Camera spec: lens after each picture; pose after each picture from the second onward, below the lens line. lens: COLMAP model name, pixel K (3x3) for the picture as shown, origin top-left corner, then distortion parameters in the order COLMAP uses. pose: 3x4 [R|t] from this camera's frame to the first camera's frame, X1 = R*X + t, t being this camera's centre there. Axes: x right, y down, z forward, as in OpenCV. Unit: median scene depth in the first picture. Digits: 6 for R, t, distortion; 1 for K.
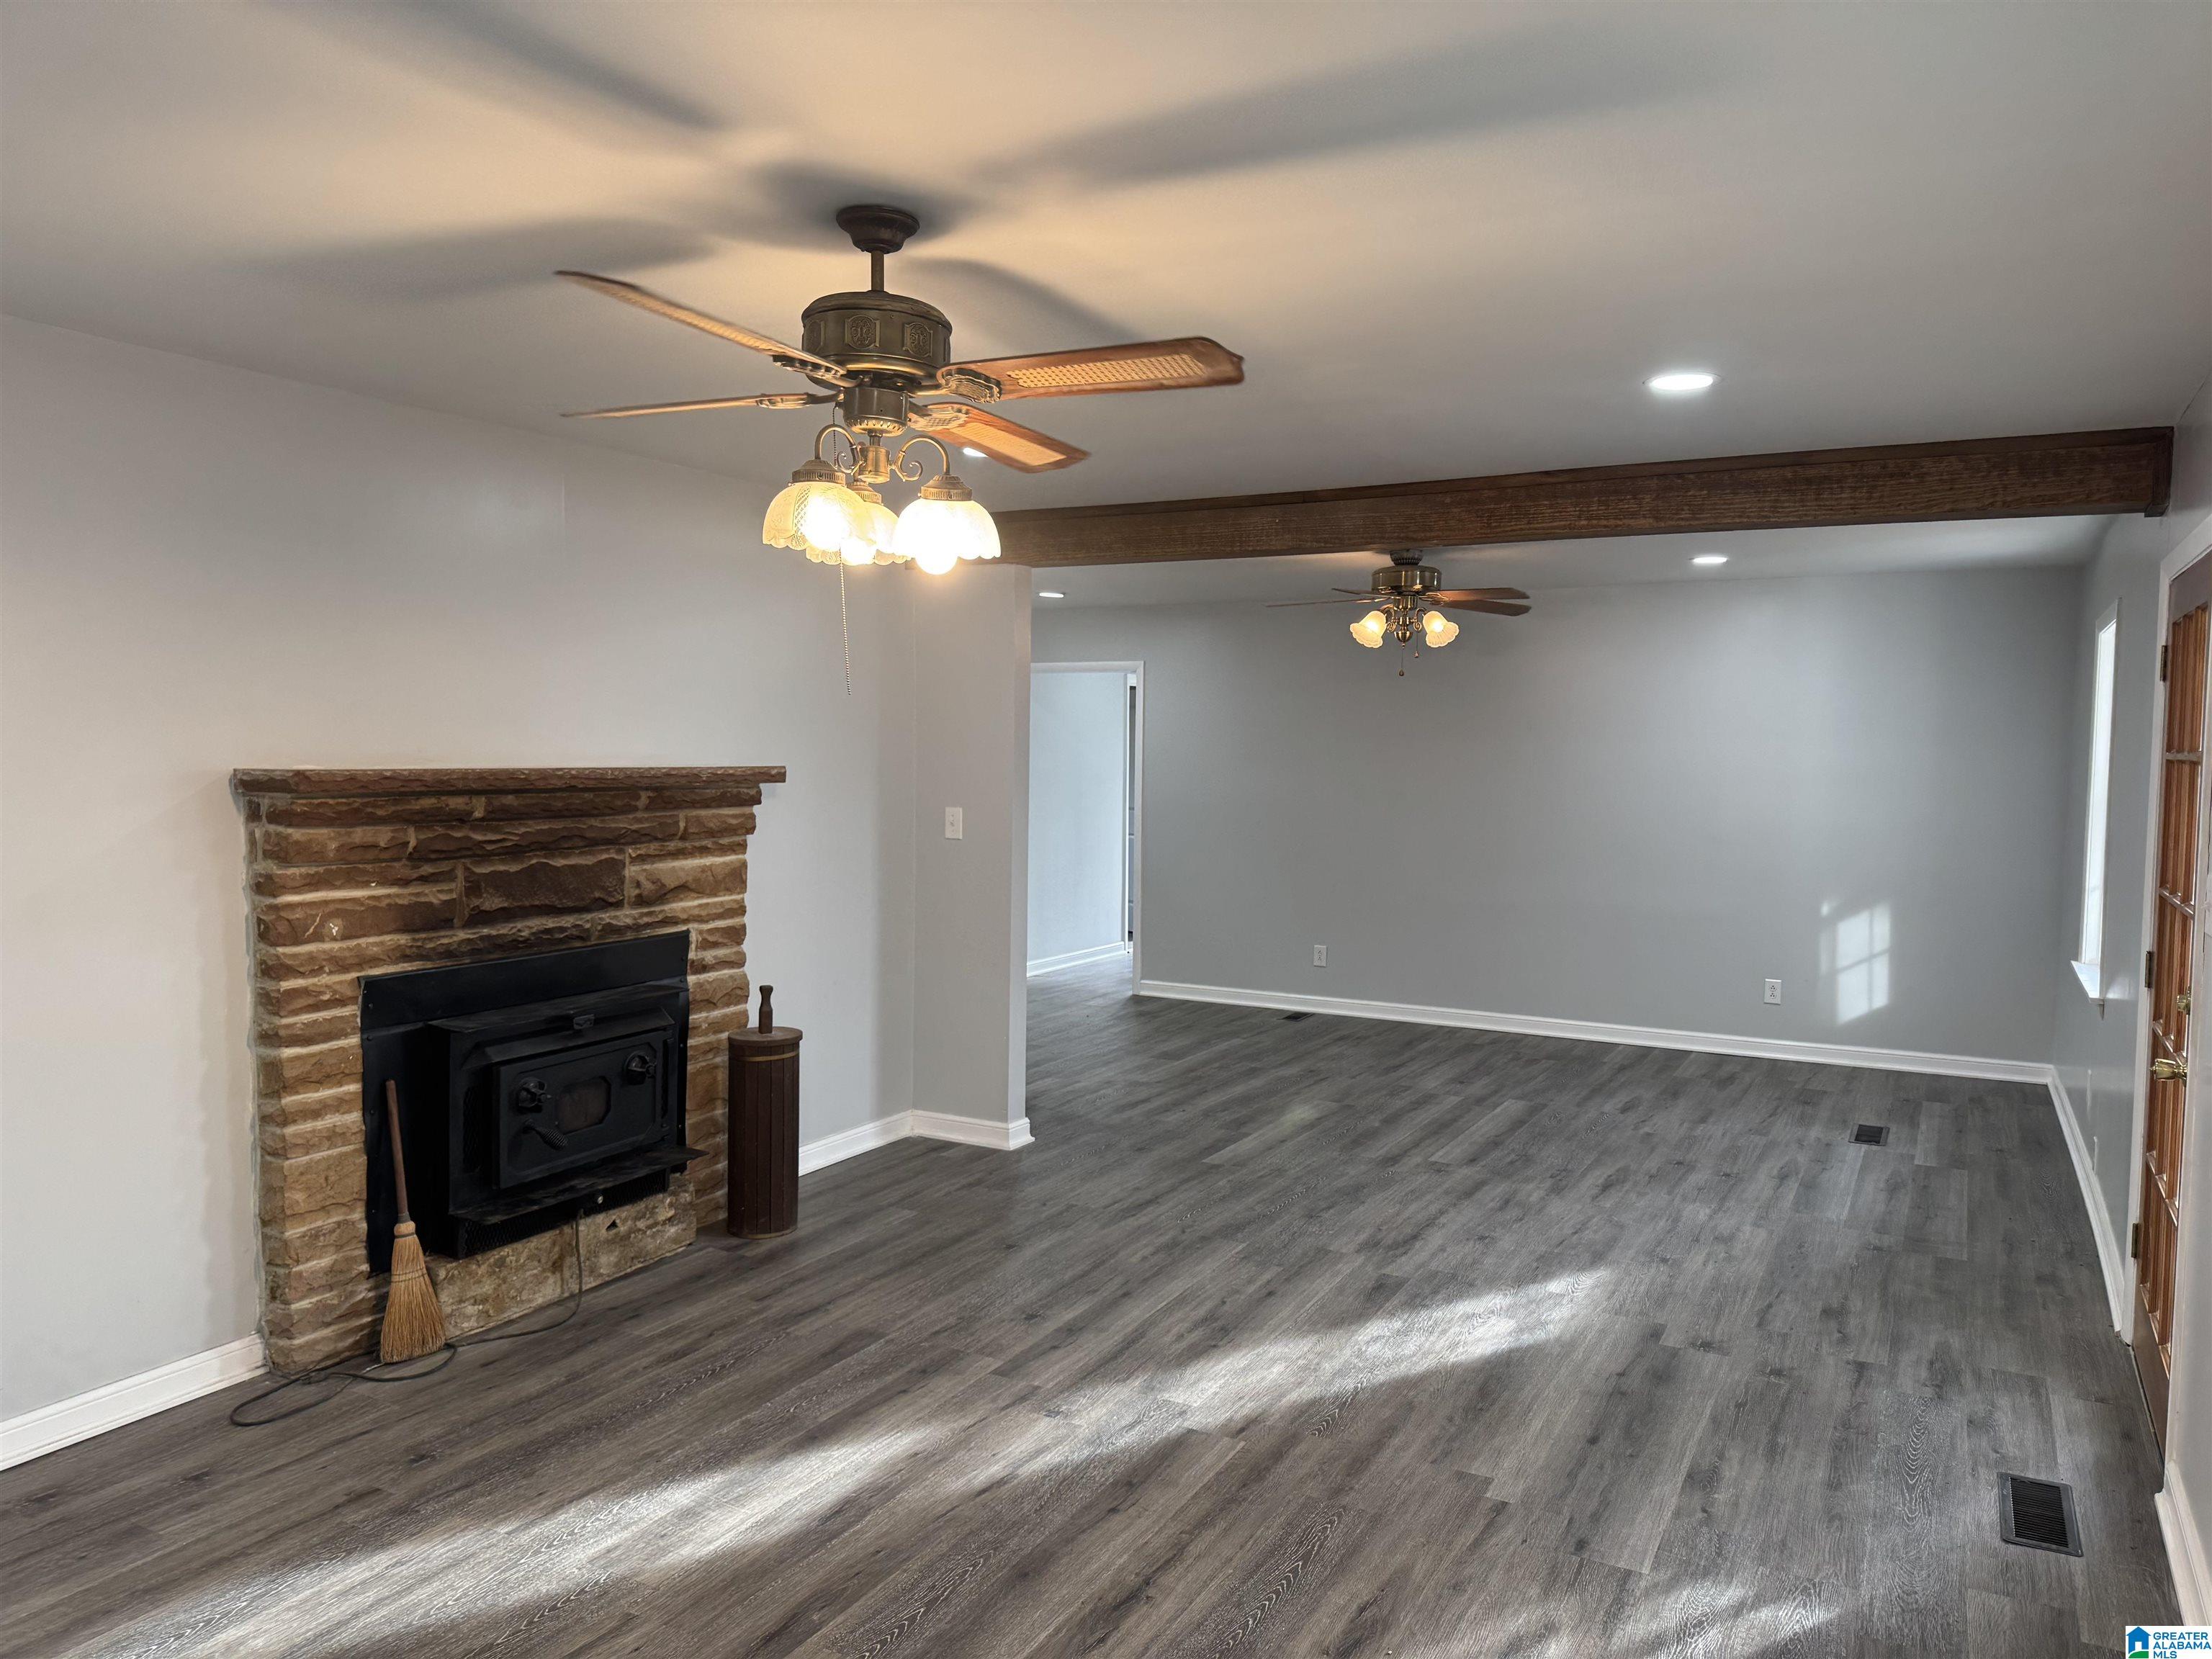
lens RADIAL K [[1548.5, 0, 1124.0], [0, 1548.5, 782.2], [0, 0, 1]] dist [0.179120, -0.279087]
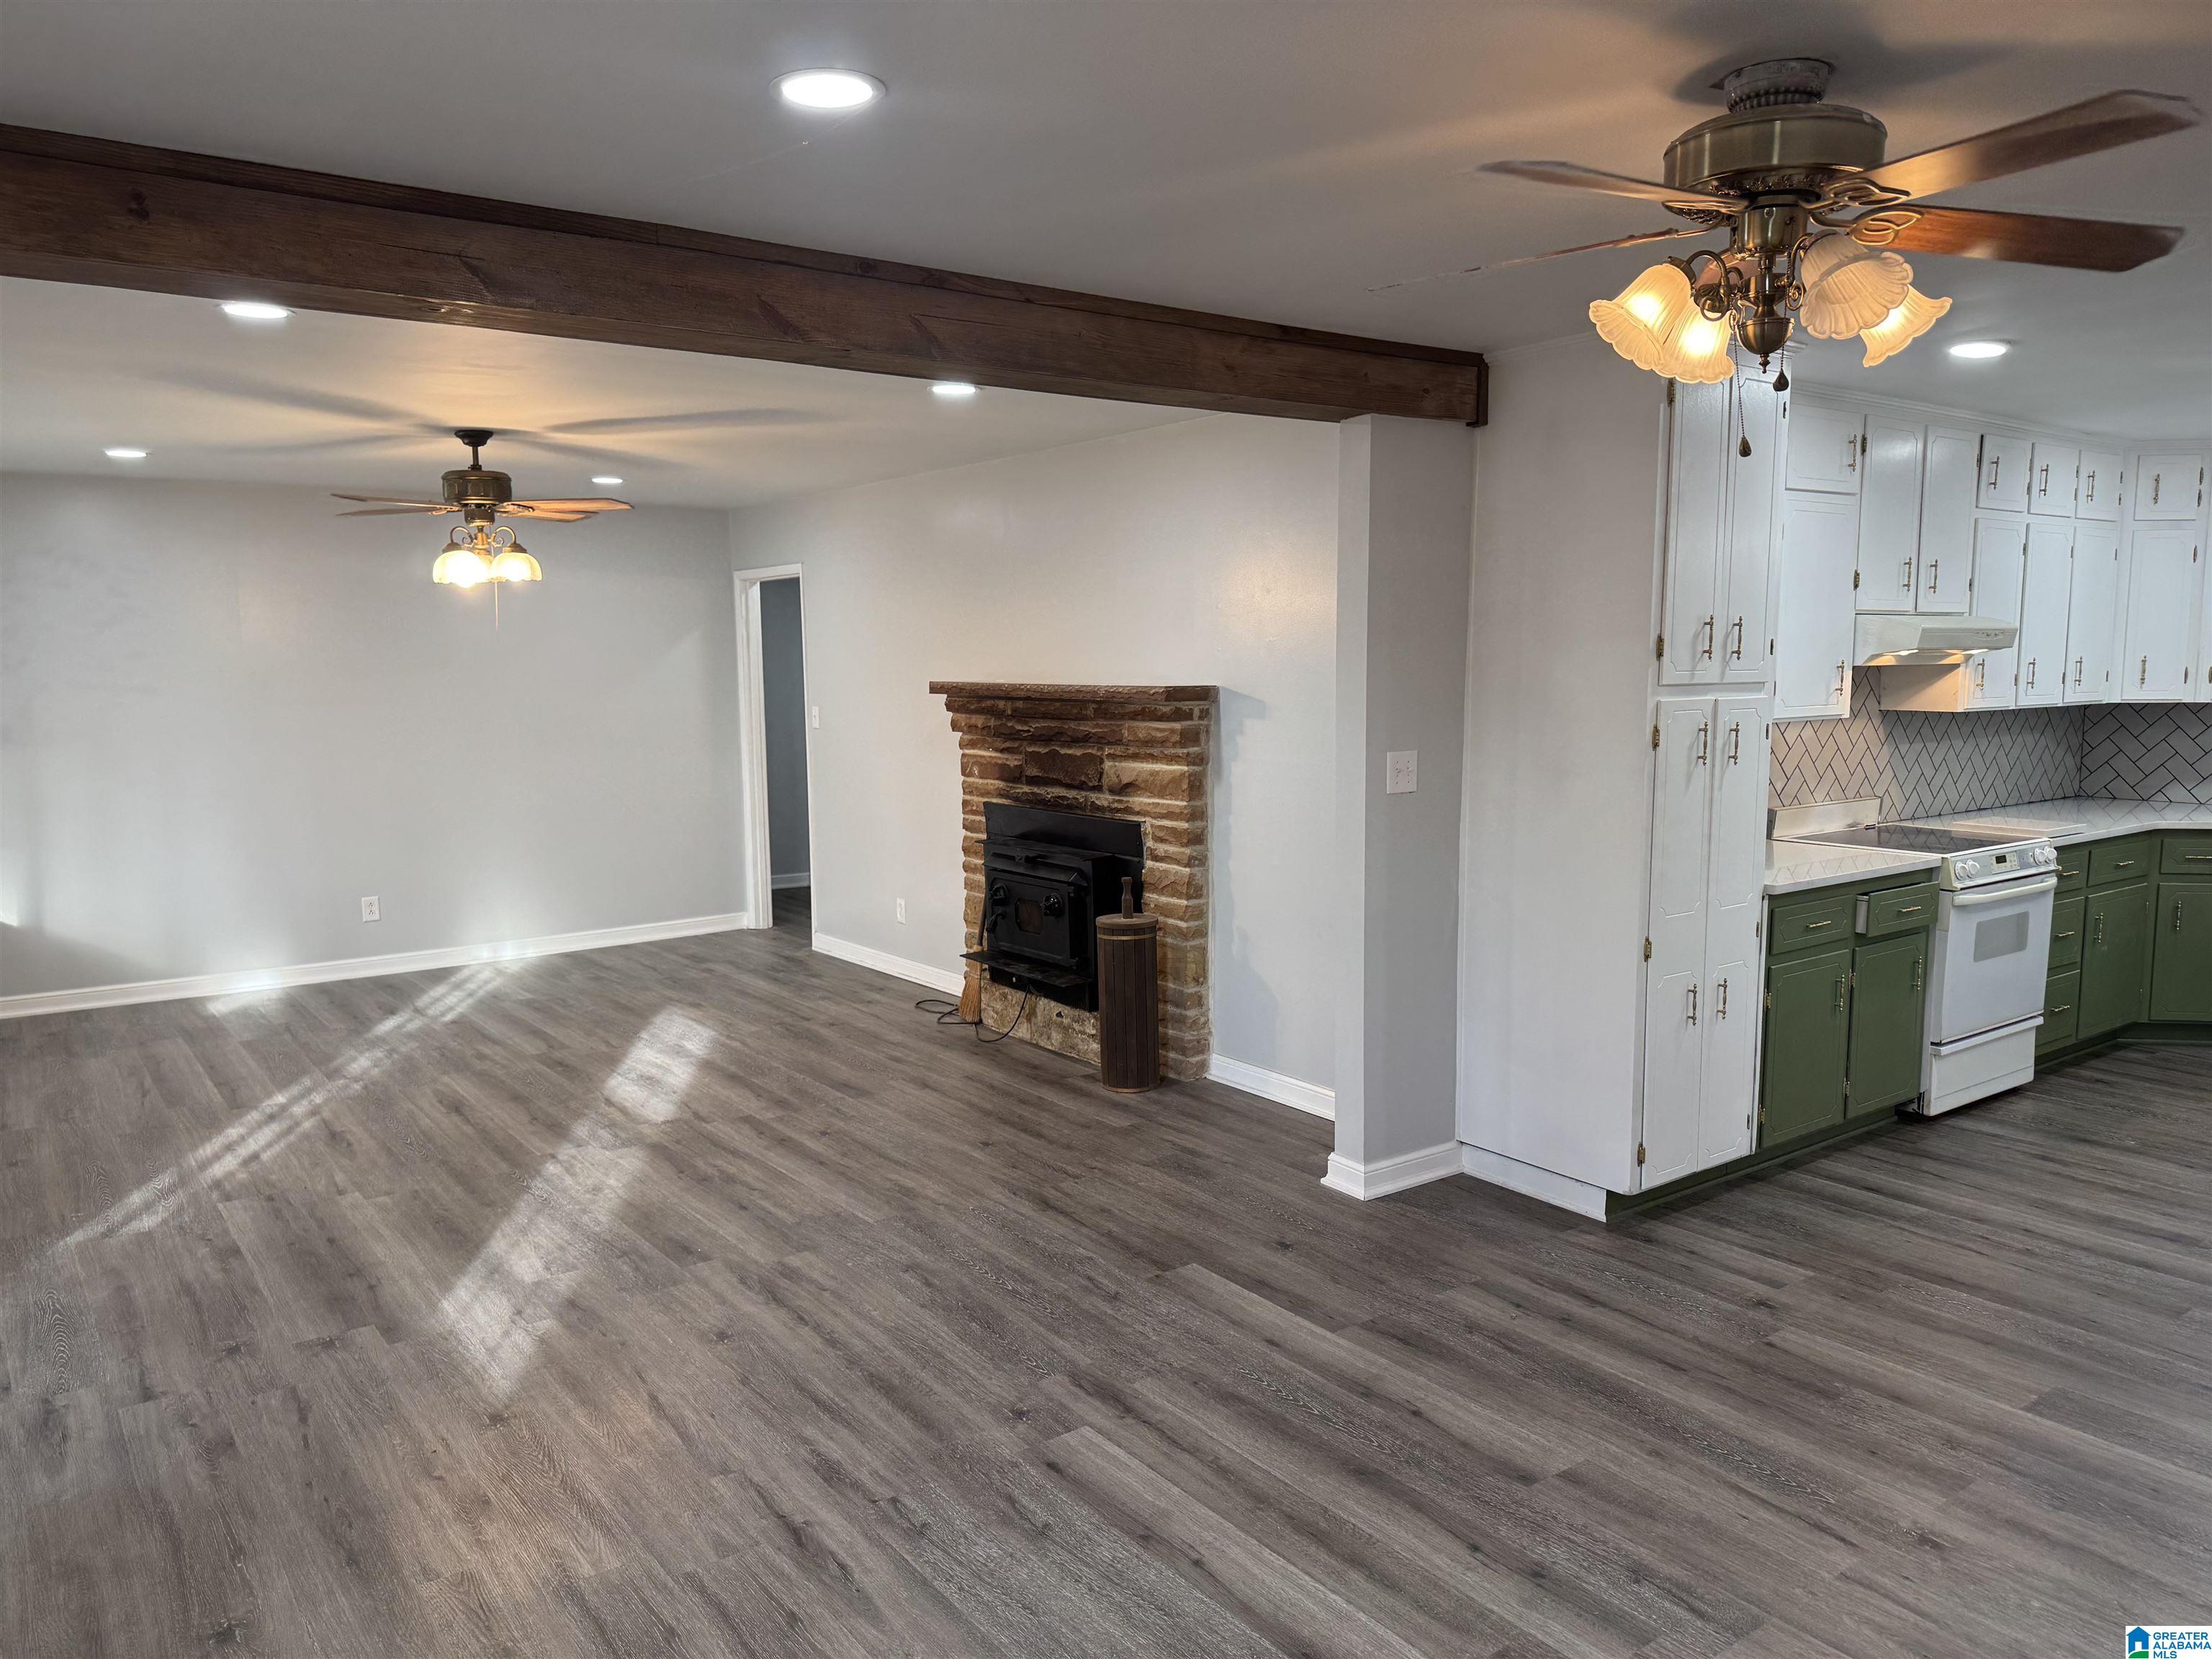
lens RADIAL K [[1540.3, 0, 1105.9], [0, 1540.3, 836.0], [0, 0, 1]] dist [0.082971, -0.097943]
pose [[-0.429405, 0.099793, -0.897582, 0.840309], [-0.015070, 0.992946, 0.117605, -0.034911], [0.902986, 0.064027, -0.424872, 1.566492]]
